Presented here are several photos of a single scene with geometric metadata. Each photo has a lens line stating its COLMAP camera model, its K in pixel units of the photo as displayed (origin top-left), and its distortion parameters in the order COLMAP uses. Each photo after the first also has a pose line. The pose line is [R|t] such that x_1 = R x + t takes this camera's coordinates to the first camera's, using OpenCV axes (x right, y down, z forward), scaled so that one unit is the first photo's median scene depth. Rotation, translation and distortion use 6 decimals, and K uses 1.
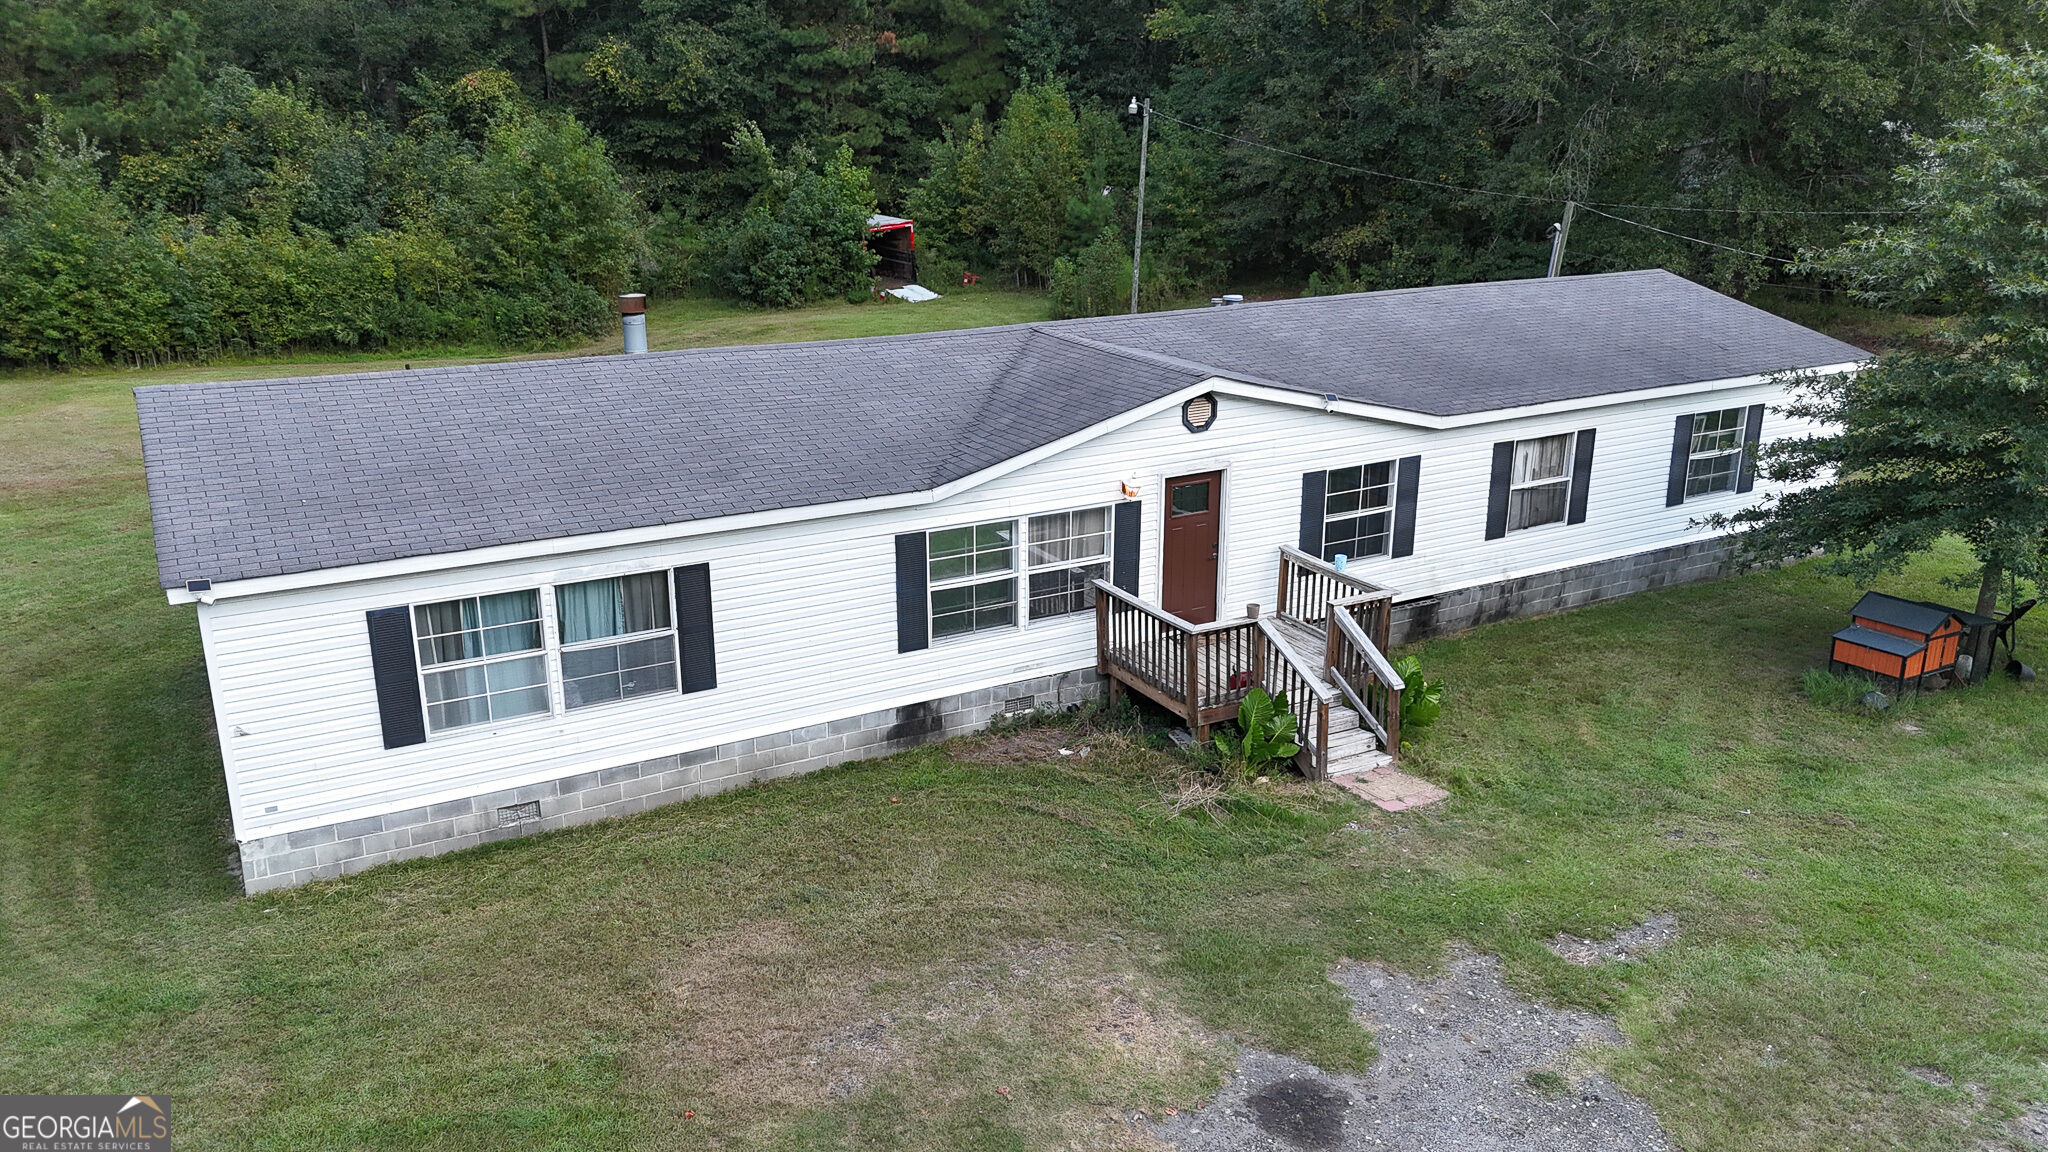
lens RADIAL K [[1437.6, 0, 1024.0], [0, 1437.6, 576.0], [0, 0, 1]] dist [0.058665, -0.049526]
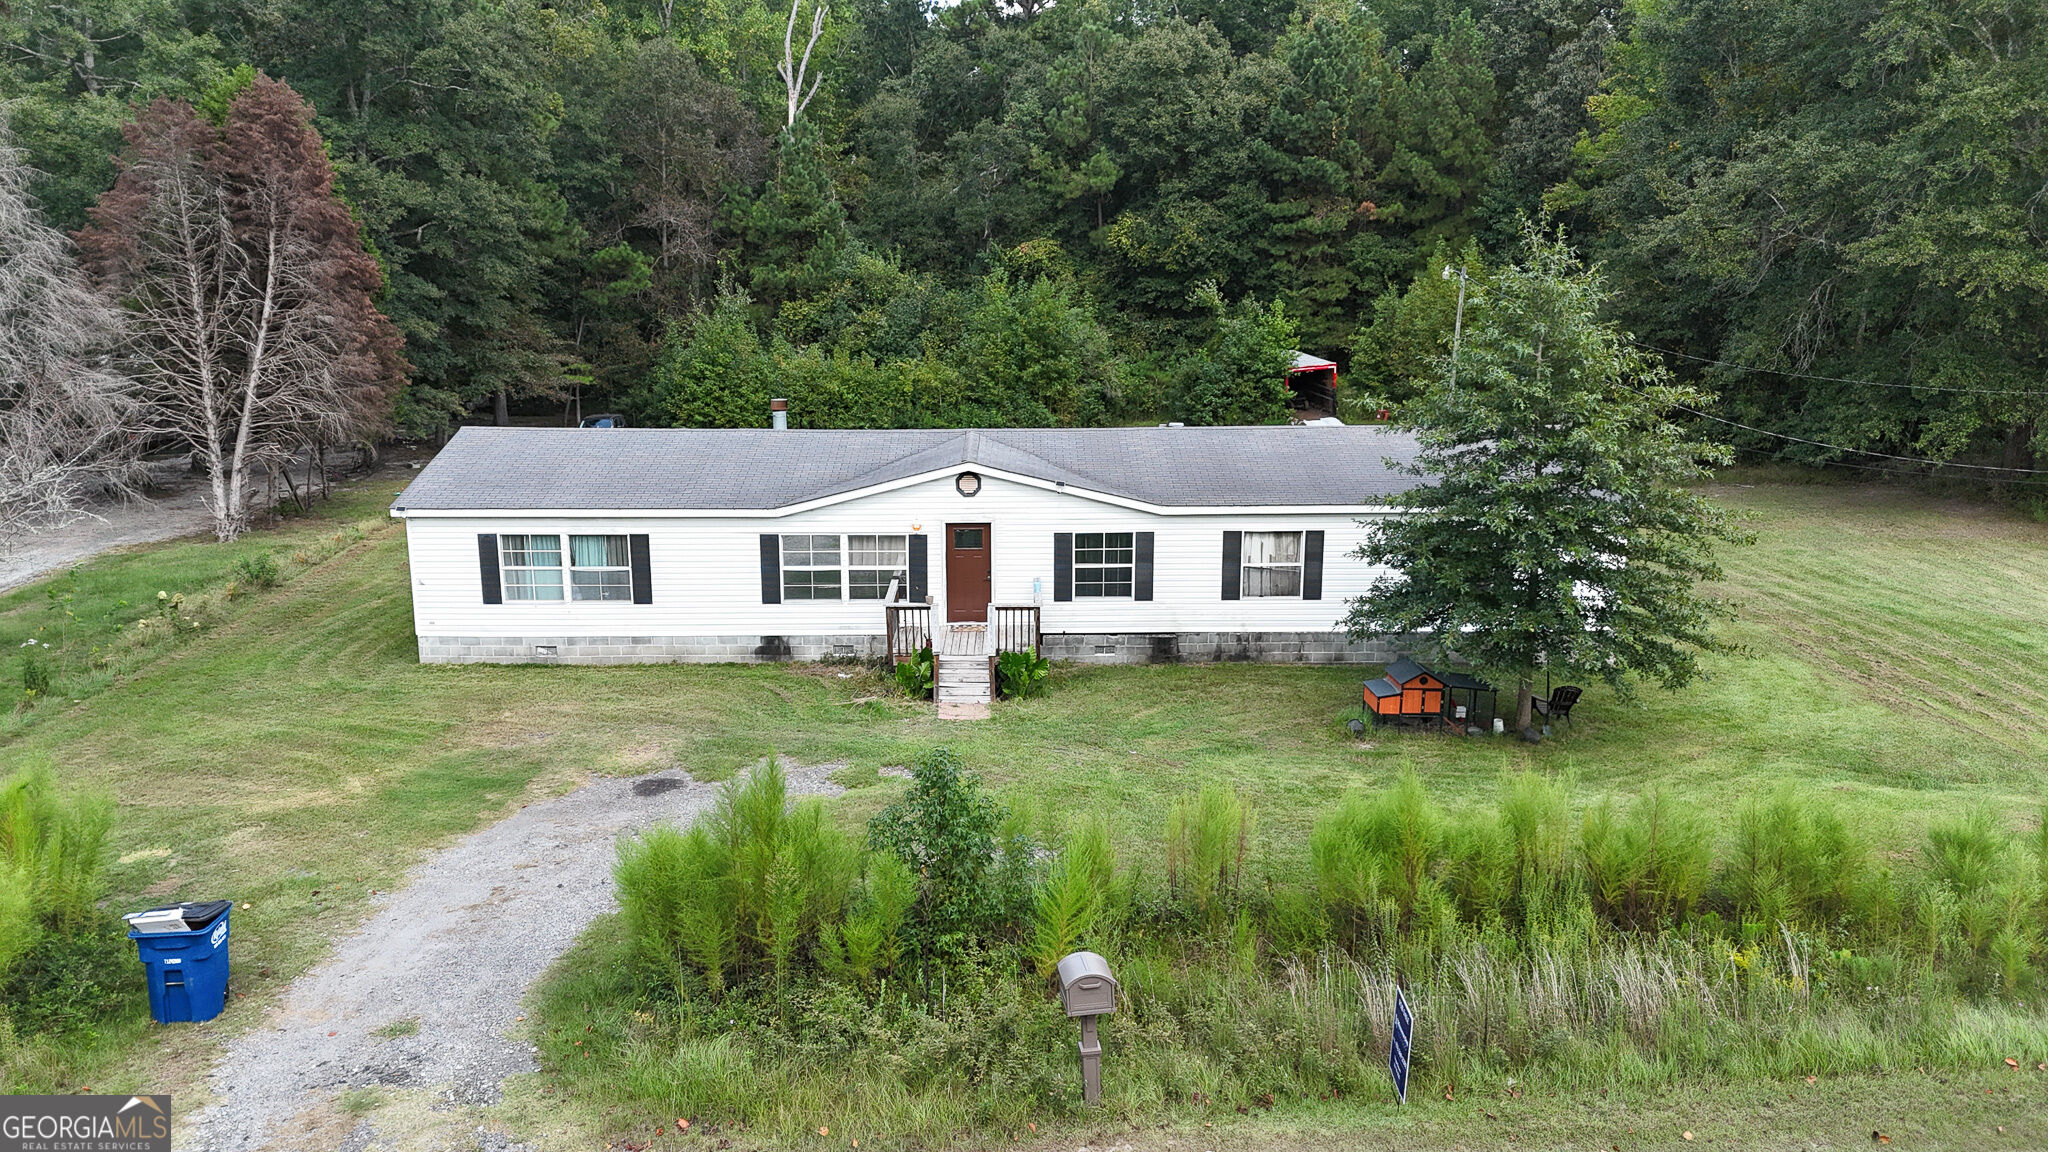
lens RADIAL K [[1375.9, 0, 1024.0], [0, 1375.9, 576.0], [0, 0, 1]] dist [0.060804, -0.000315]
pose [[0.890094, 0.106548, -0.443147, 0.819065], [-0.143379, 0.988386, -0.050345, 0.052464], [0.432637, 0.108350, 0.895034, -0.314898]]
